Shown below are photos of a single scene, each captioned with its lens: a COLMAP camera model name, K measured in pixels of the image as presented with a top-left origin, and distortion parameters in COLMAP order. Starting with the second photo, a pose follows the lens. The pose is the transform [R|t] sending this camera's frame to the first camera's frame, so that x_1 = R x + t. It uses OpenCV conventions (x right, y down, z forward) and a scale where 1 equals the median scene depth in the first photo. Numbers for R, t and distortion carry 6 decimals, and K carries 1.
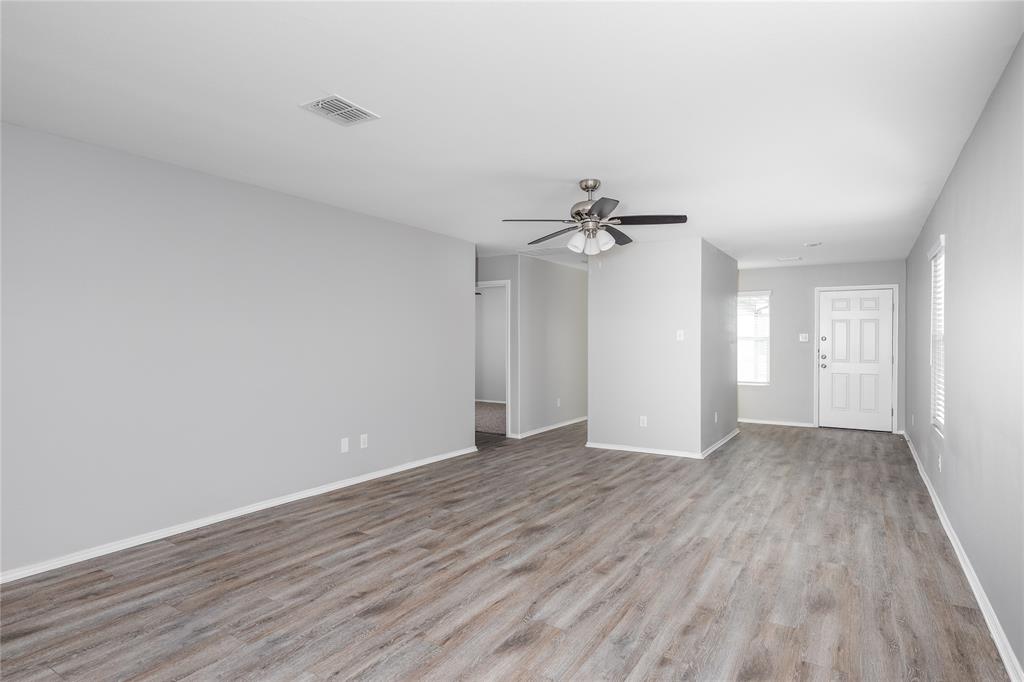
lens RADIAL K [[561.4, 0, 514.1], [0, 561.4, 341.1], [0, 0, 1]] dist [0.002293, -0.002476]
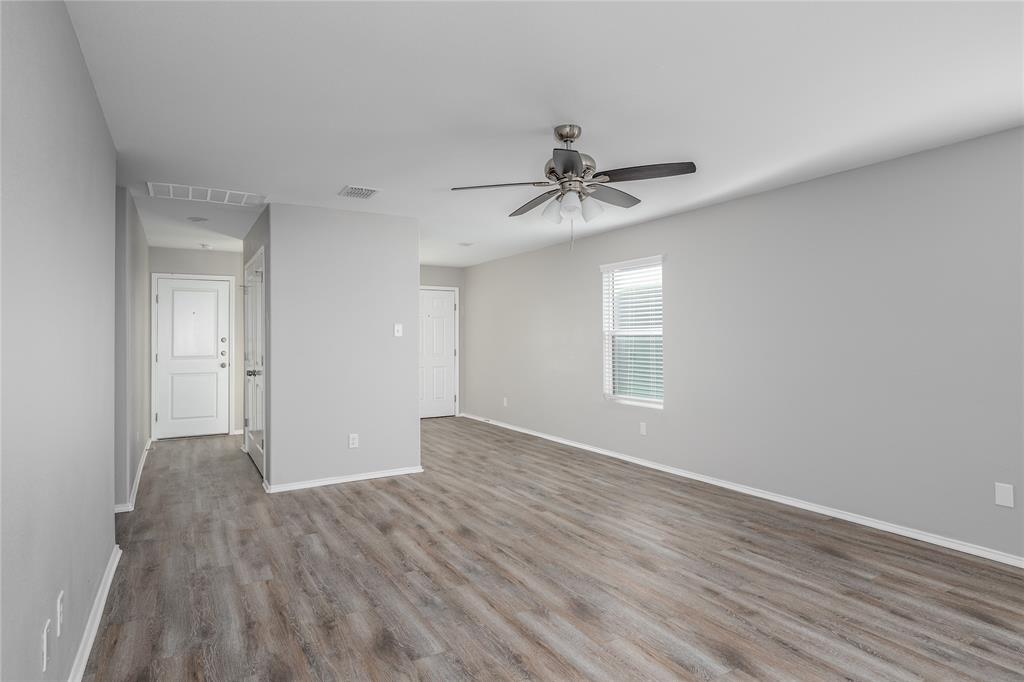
lens RADIAL K [[561.4, 0, 517.0], [0, 561.4, 337.0], [0, 0, 1]] dist [0.002293, -0.002476]
pose [[0.460001, -0.005465, 0.887902, -0.584942], [0.006522, 0.999975, 0.002776, -0.003278], [-0.887895, 0.004514, 0.460025, 0.723108]]
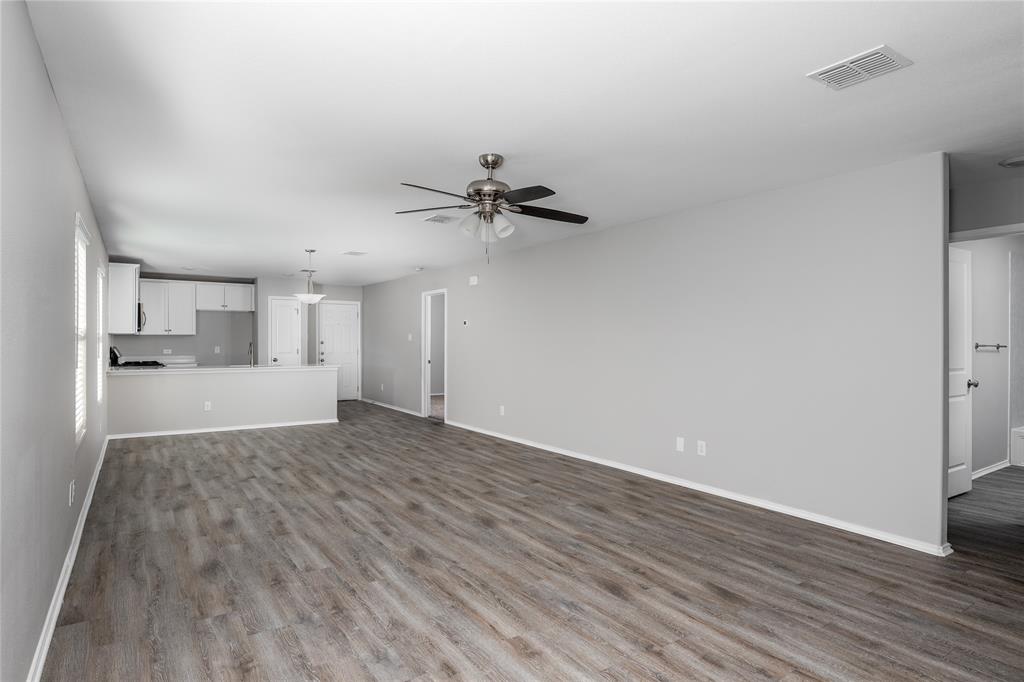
lens RADIAL K [[561.4, 0, 511.0], [0, 561.4, 342.3], [0, 0, 1]] dist [0.002293, -0.002476]
pose [[-0.413720, -0.001985, -0.910402, 0.931103], [-0.003127, 0.999995, -0.000760, 0.002196], [0.910399, 0.002533, -0.413724, 1.412340]]
